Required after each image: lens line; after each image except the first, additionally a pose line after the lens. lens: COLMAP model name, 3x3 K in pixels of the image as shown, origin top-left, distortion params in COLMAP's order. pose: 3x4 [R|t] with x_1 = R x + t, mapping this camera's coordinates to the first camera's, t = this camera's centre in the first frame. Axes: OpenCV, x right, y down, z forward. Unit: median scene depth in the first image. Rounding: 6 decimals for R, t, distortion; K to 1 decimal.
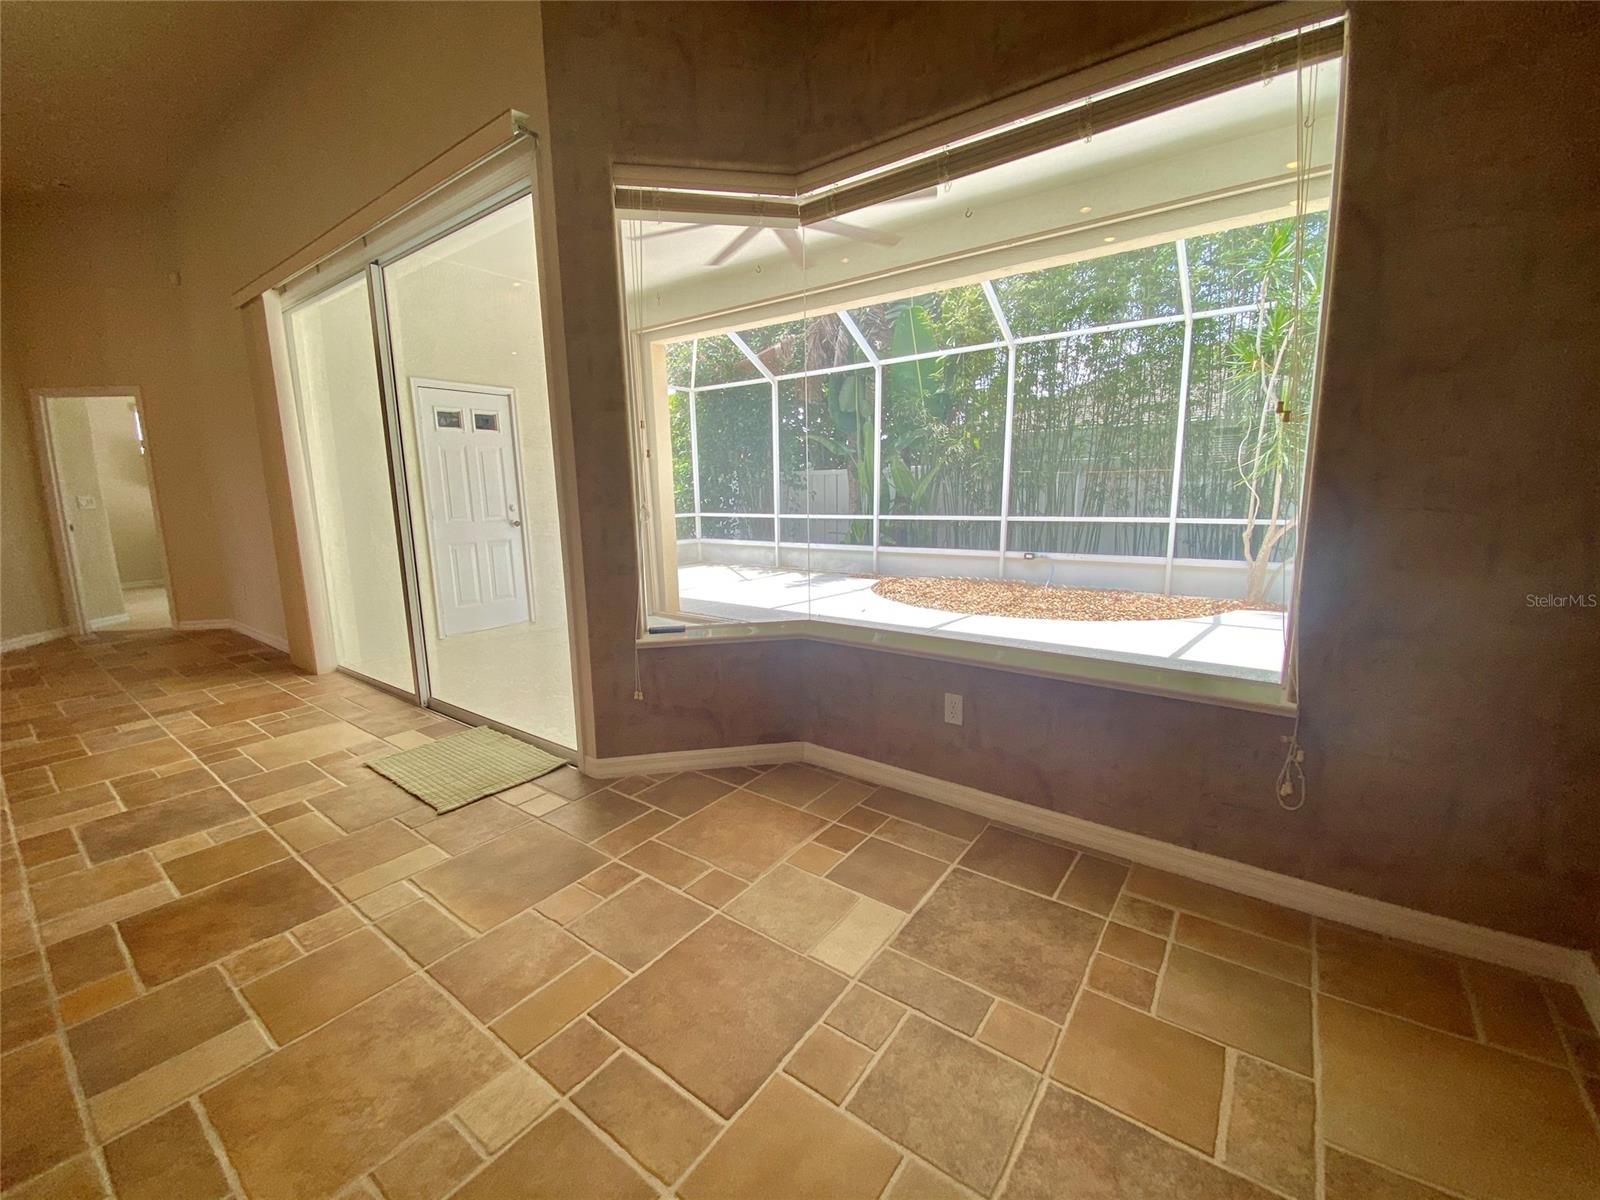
lens RADIAL K [[653.1, 0, 792.1], [0, 653.1, 599.0], [0, 0, 1]] dist [0.017282, -0.019538]
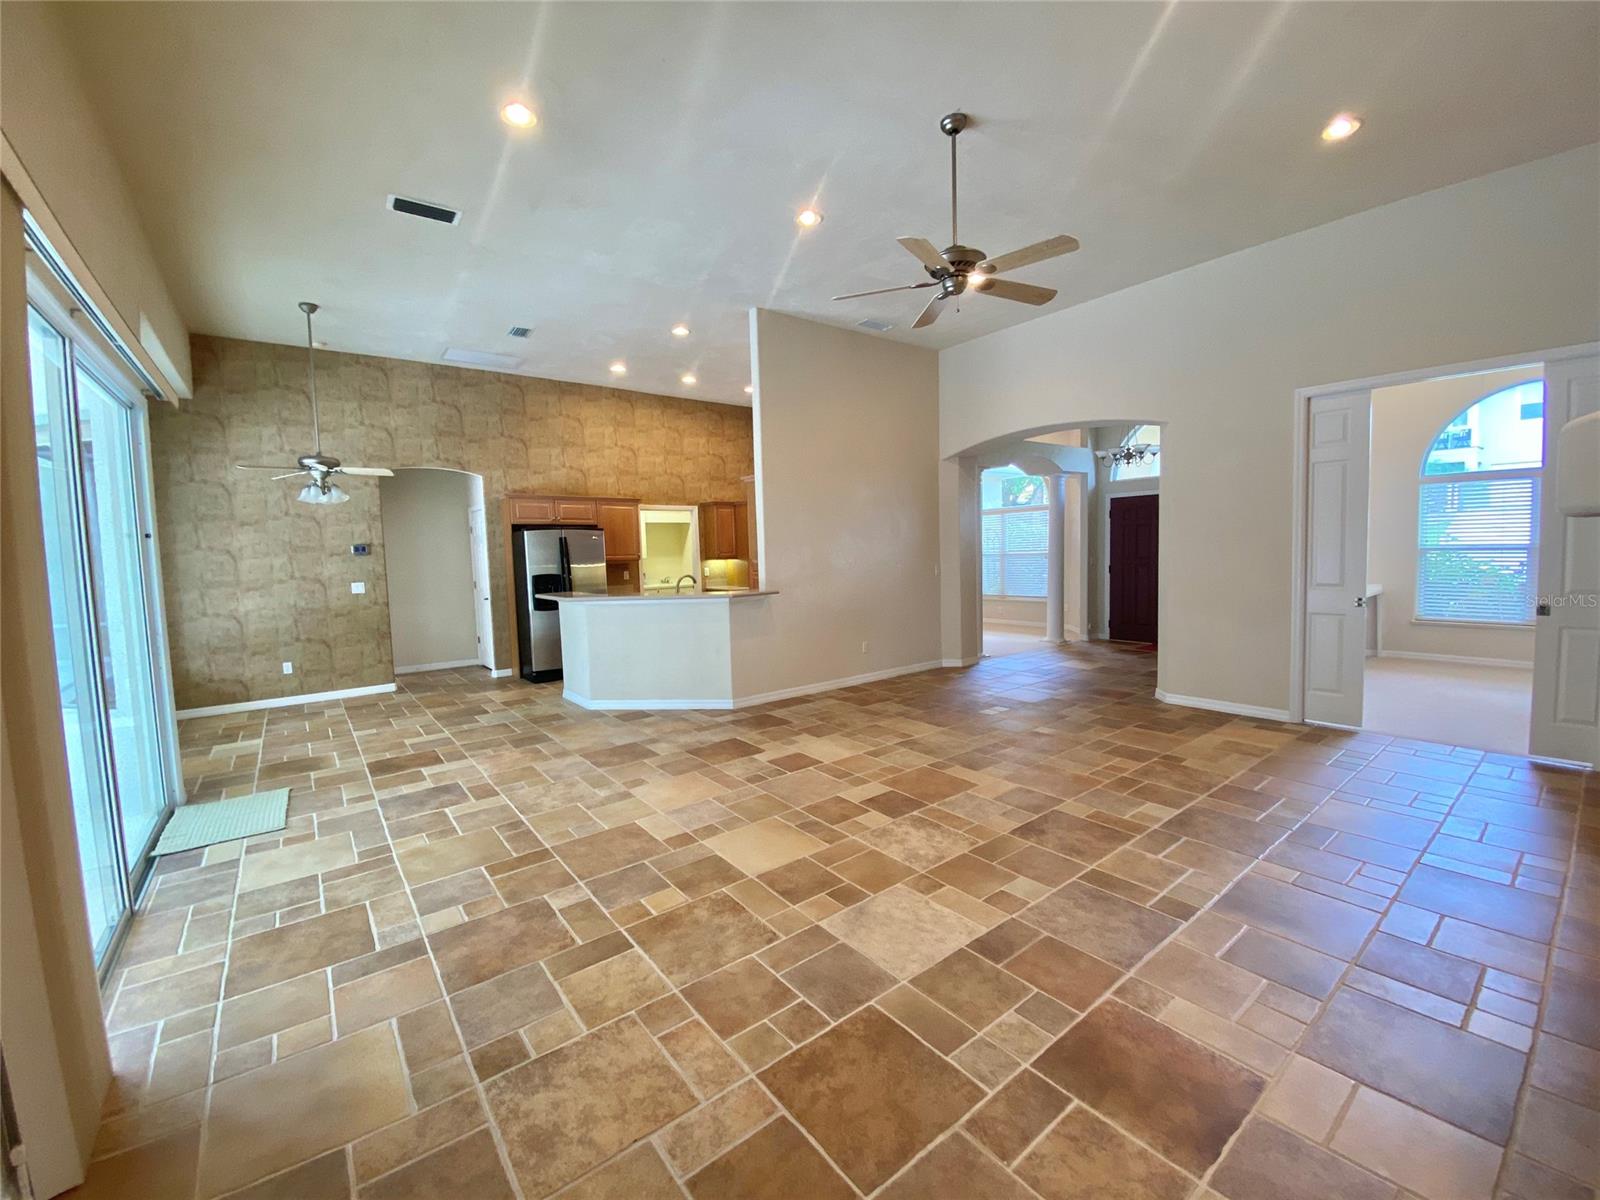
lens RADIAL K [[653.1, 0, 792.1], [0, 653.1, 599.0], [0, 0, 1]] dist [0.017282, -0.019538]
pose [[-0.961268, 0.027783, 0.274212, -2.106317], [0.097780, 0.964568, 0.245046, -0.403687], [-0.257688, 0.262367, -0.929925, 1.963348]]
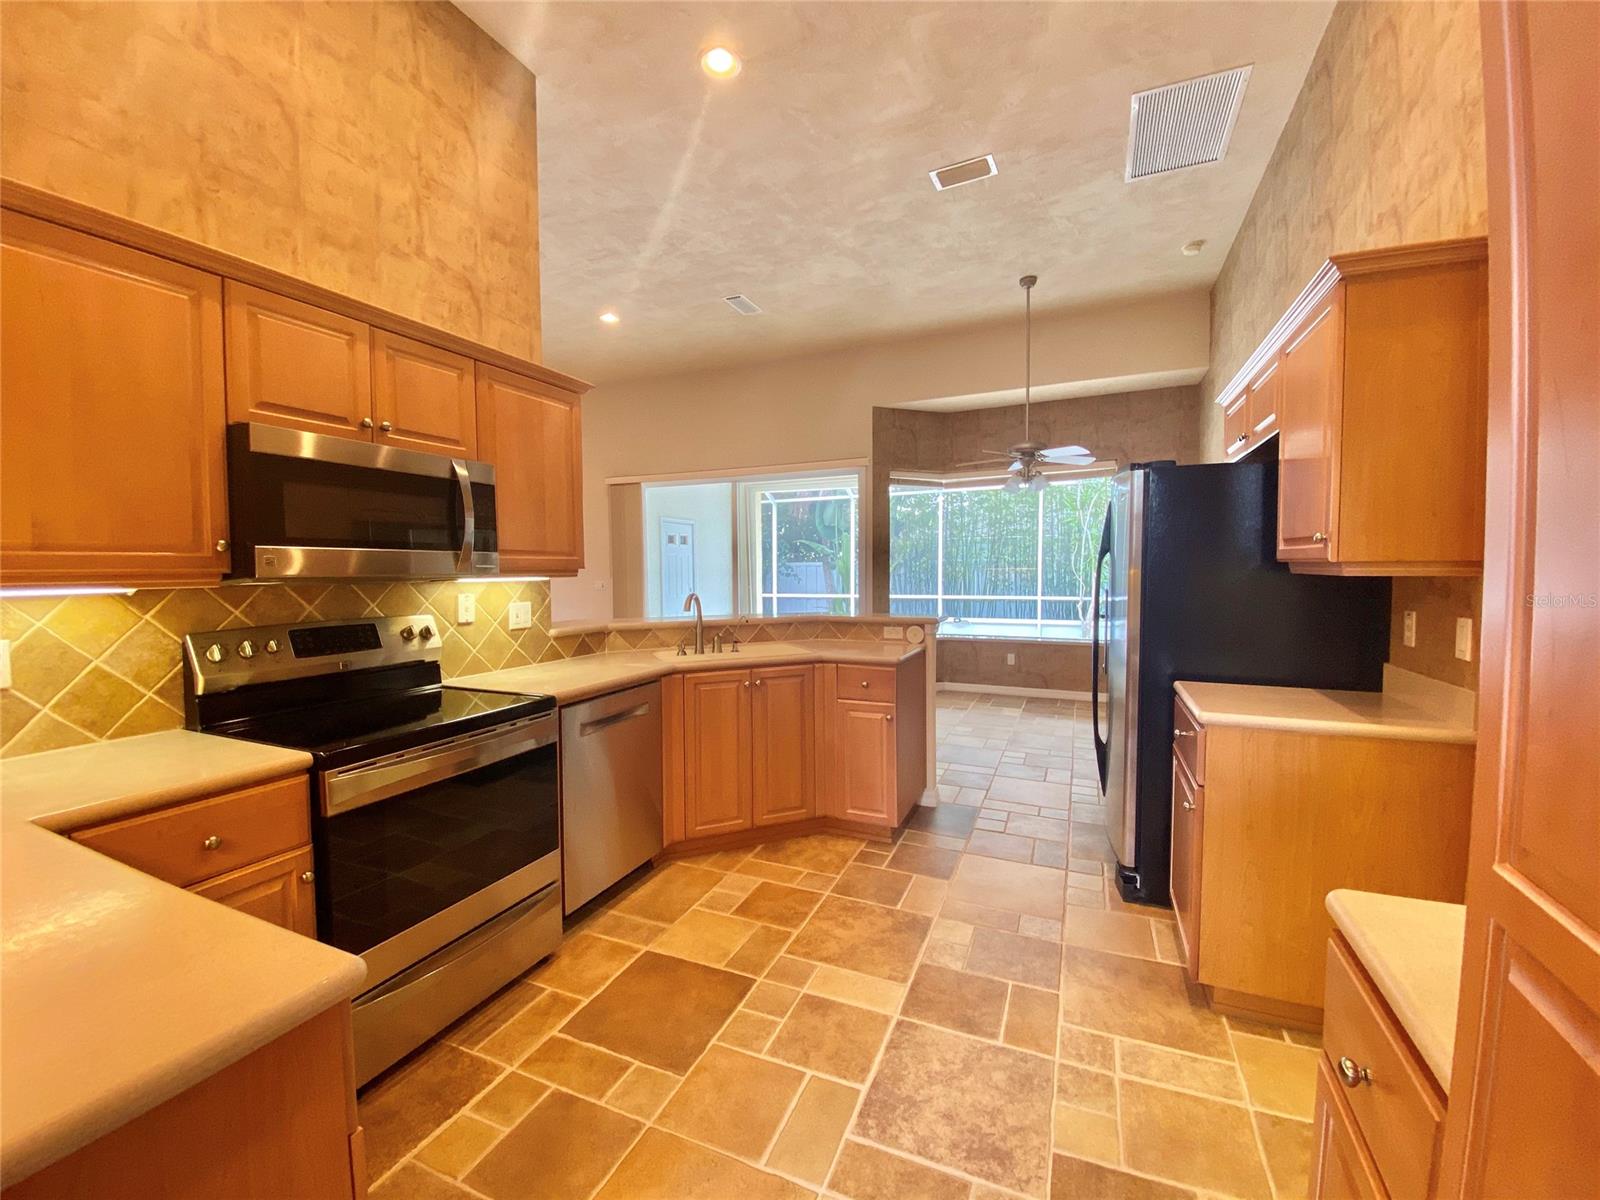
lens RADIAL K [[653.1, 0, 792.1], [0, 653.1, 599.0], [0, 0, 1]] dist [0.017282, -0.019538]
pose [[0.975729, -0.002168, 0.218972, -1.155210], [0.030207, 0.991724, -0.124783, 0.207302], [-0.216890, 0.128369, 0.967719, -1.401776]]
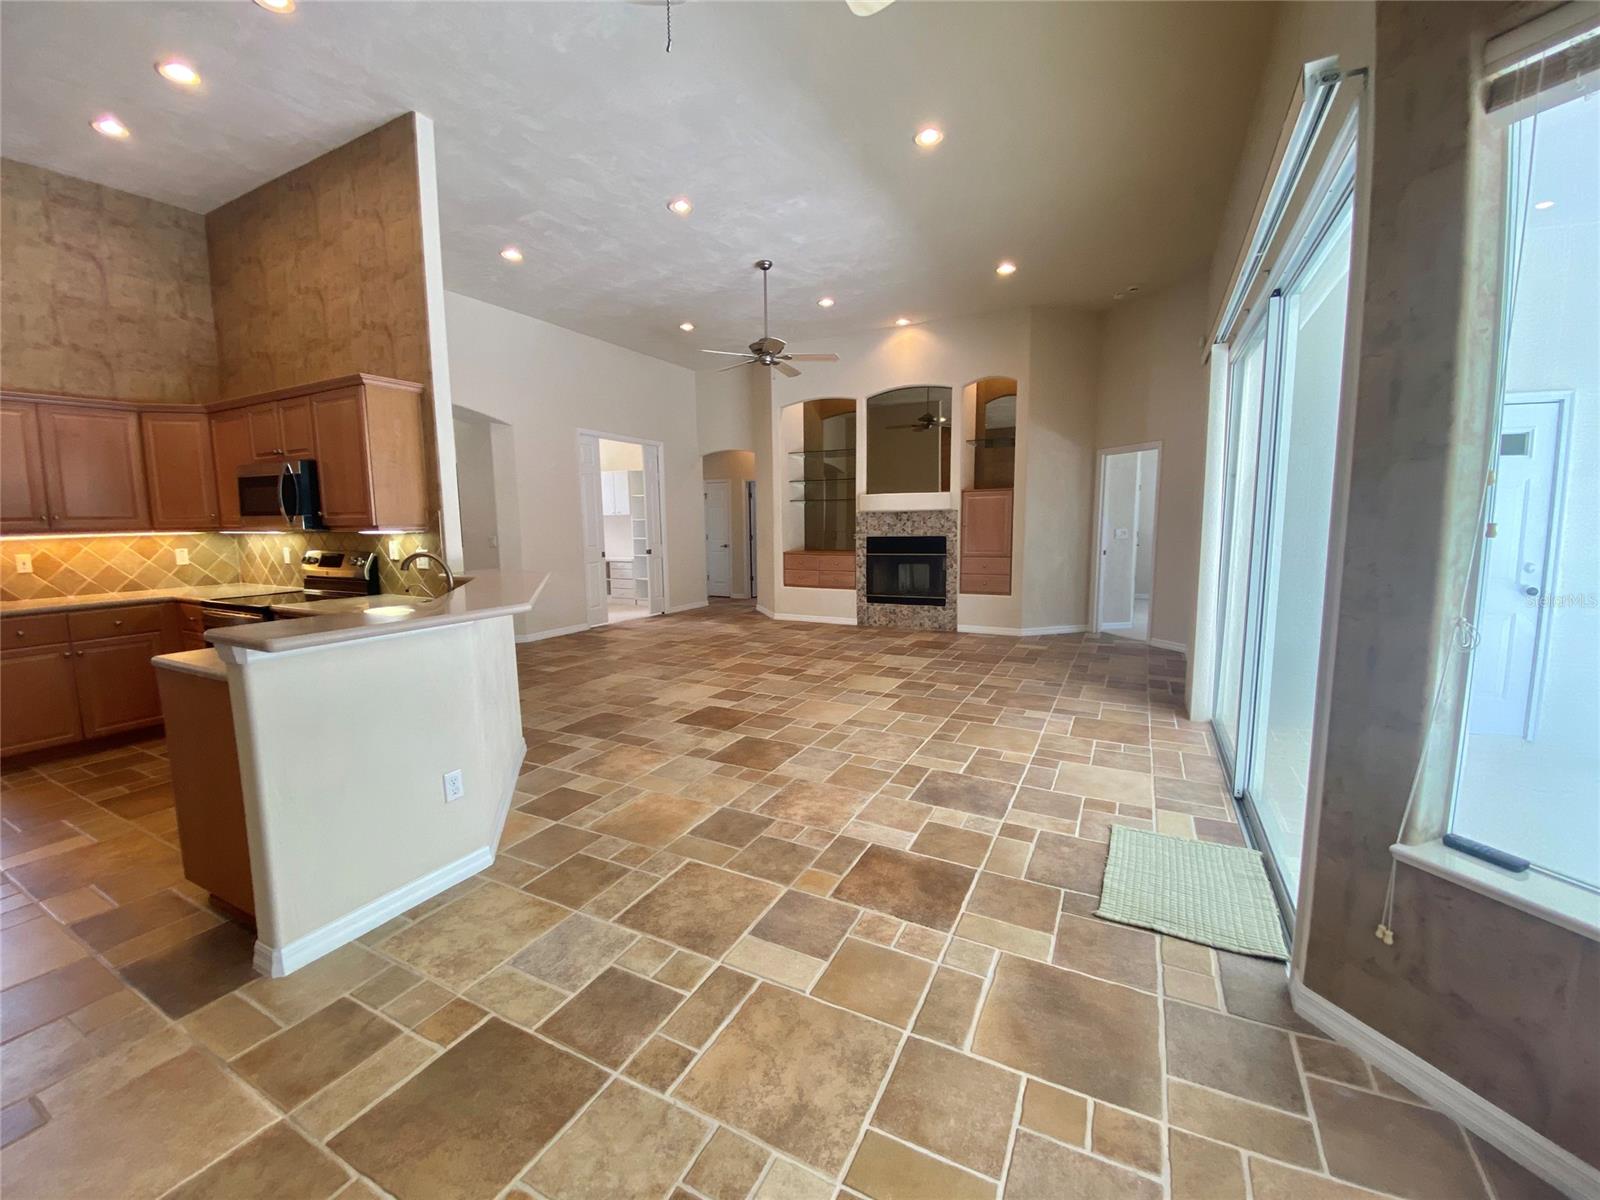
lens RADIAL K [[653.1, 0, 792.1], [0, 653.1, 599.0], [0, 0, 1]] dist [0.017282, -0.019538]
pose [[0.161379, 0.136960, -0.977343, 0.210269], [-0.163208, 0.980391, 0.110438, -0.125728], [0.973304, 0.141688, 0.180568, 0.332310]]
